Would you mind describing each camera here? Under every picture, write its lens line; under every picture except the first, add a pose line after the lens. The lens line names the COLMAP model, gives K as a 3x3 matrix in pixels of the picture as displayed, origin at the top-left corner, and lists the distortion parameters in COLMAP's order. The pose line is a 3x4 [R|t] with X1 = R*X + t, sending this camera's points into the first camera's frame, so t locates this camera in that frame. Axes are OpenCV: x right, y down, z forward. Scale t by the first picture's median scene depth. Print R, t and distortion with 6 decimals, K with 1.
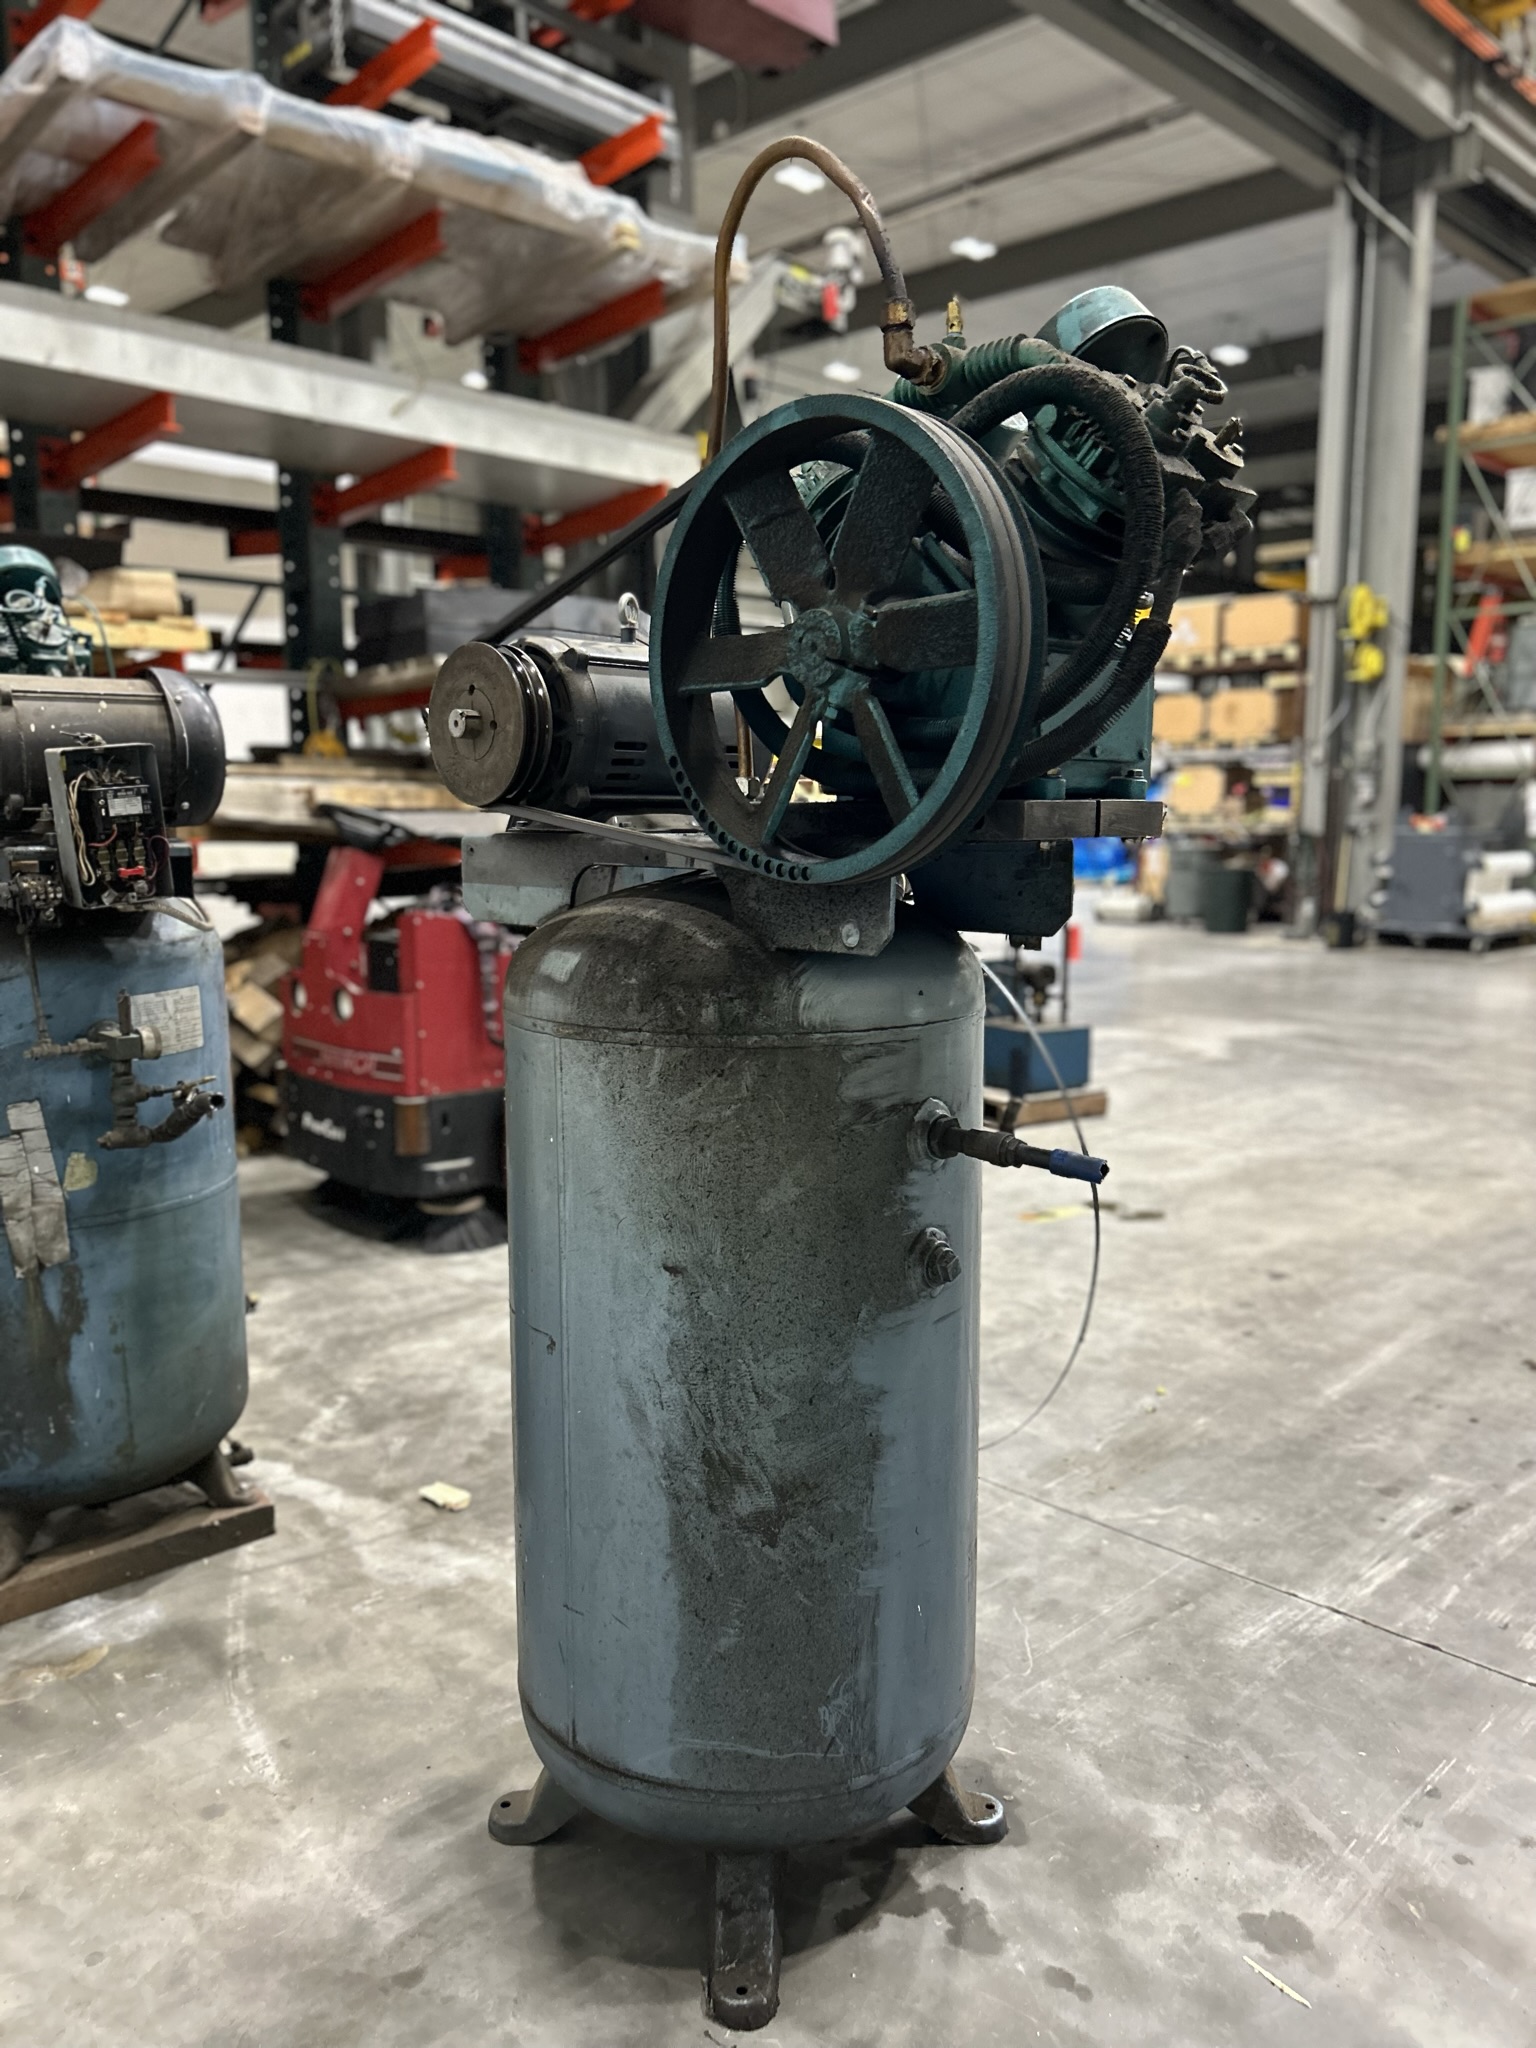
lens RADIAL K [[1544.0, 0, 767.2], [0, 1544.0, 1021.5], [0, 0, 1]] dist [0.042183, -0.045893]
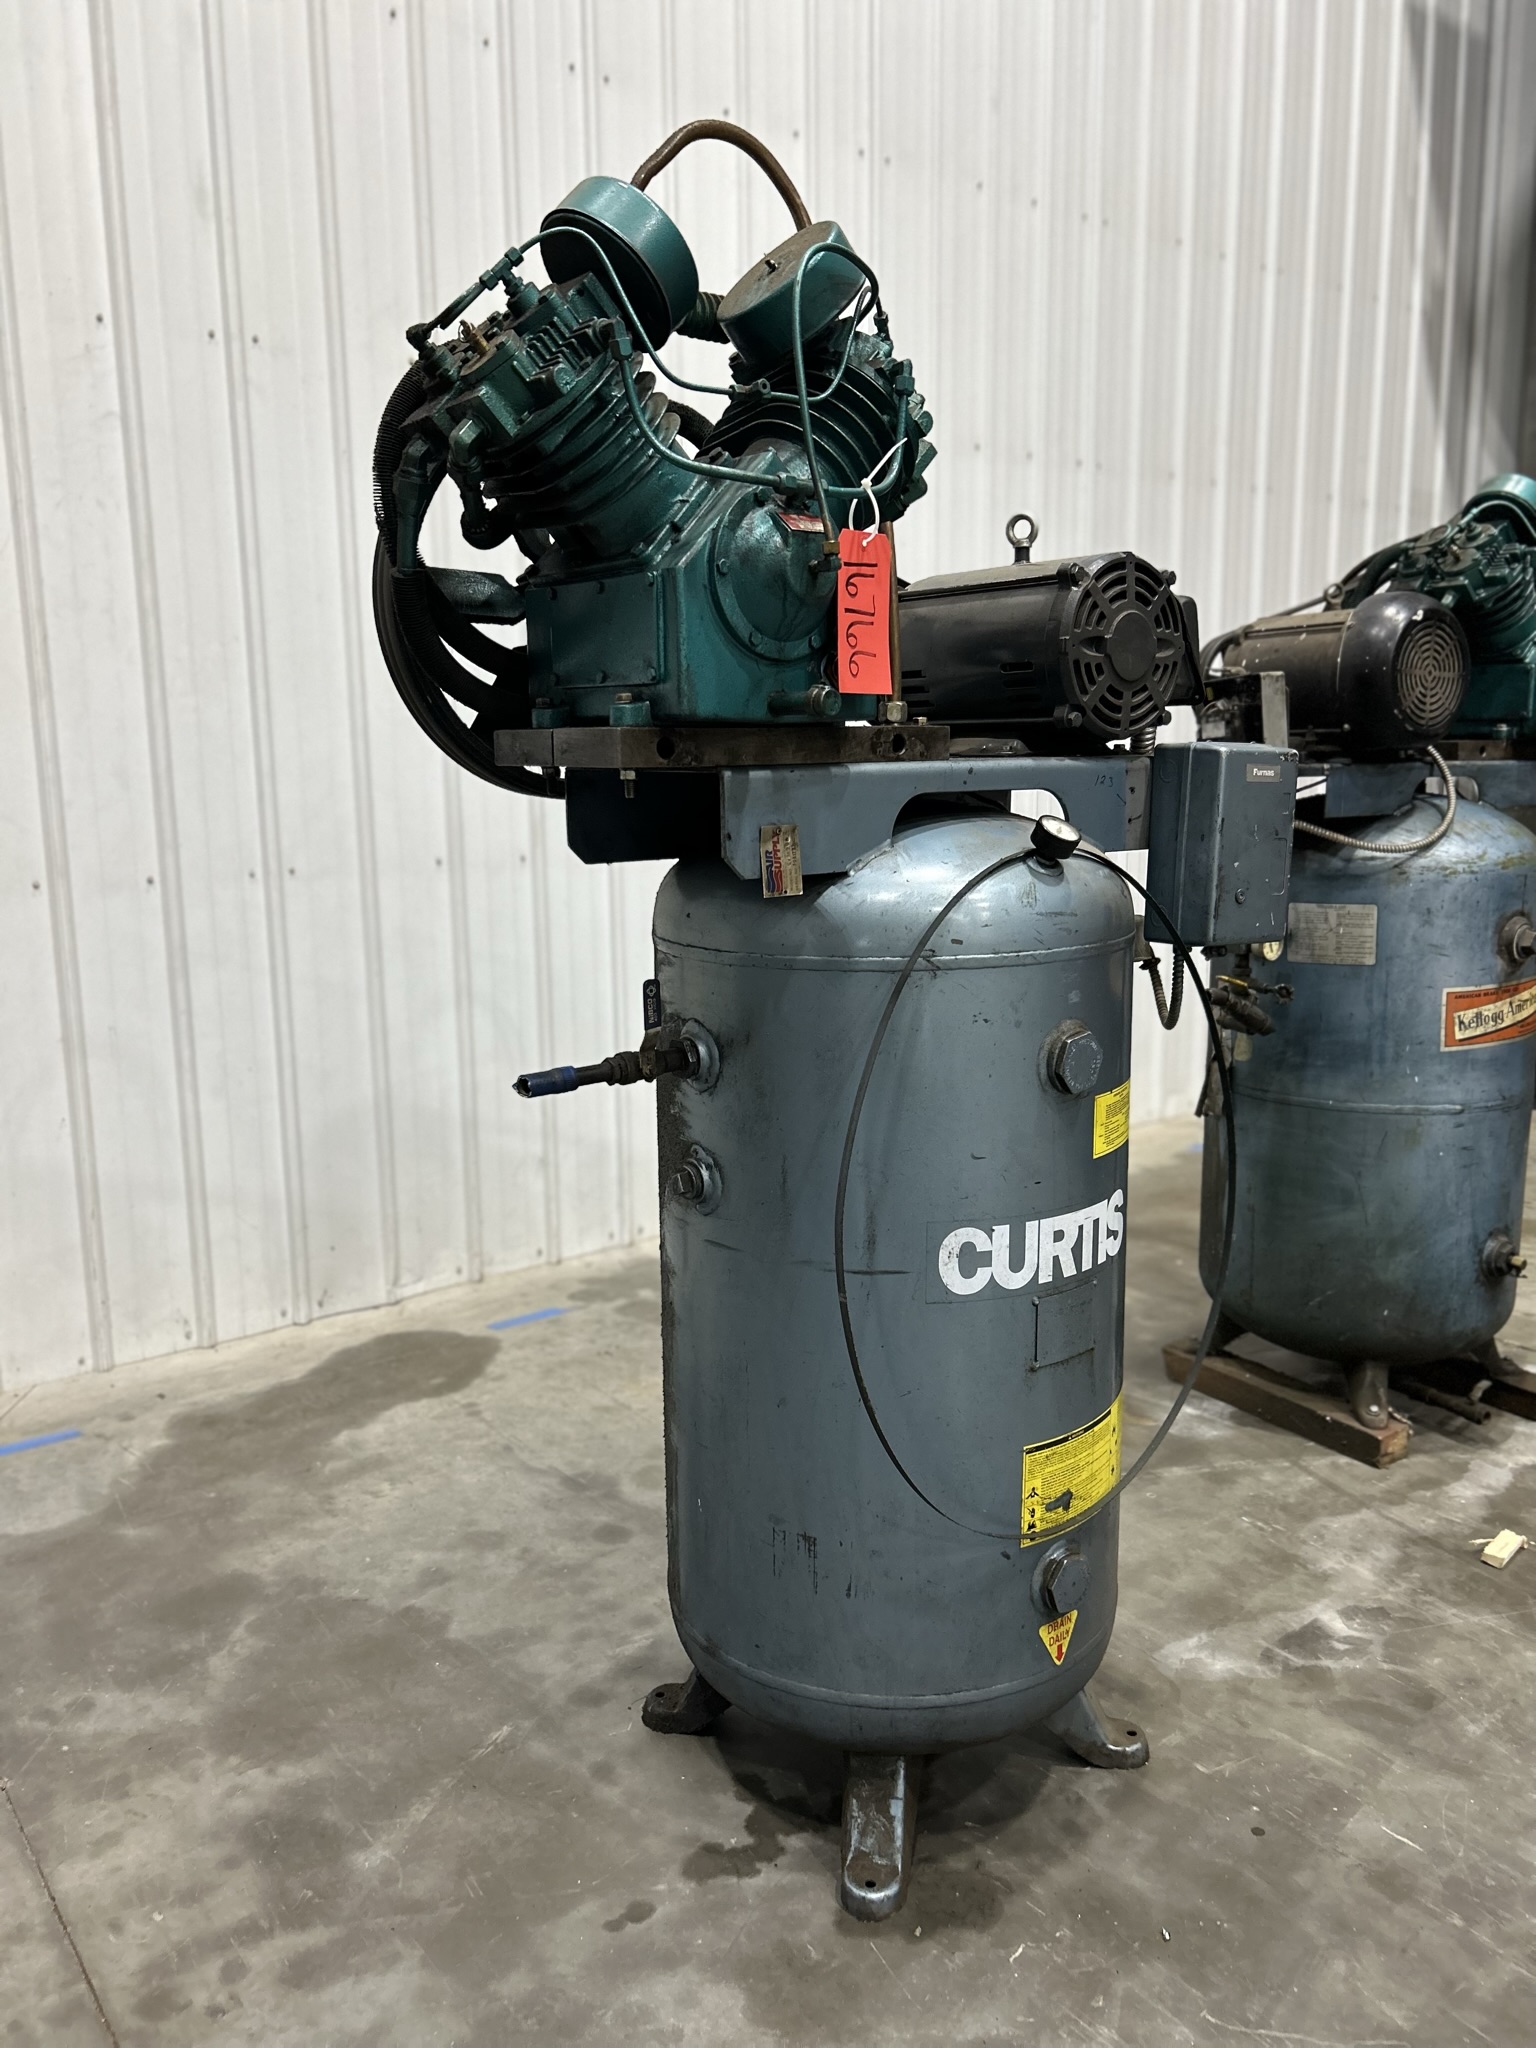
lens RADIAL K [[1544.0, 0, 768.8], [0, 1544.0, 1026.5], [0, 0, 1]] dist [0.042183, -0.045893]
pose [[-0.144286, 0.182627, -0.972537, 0.652675], [-0.125555, 0.971499, 0.201060, -0.094346], [0.981538, 0.151117, -0.117244, 0.695335]]
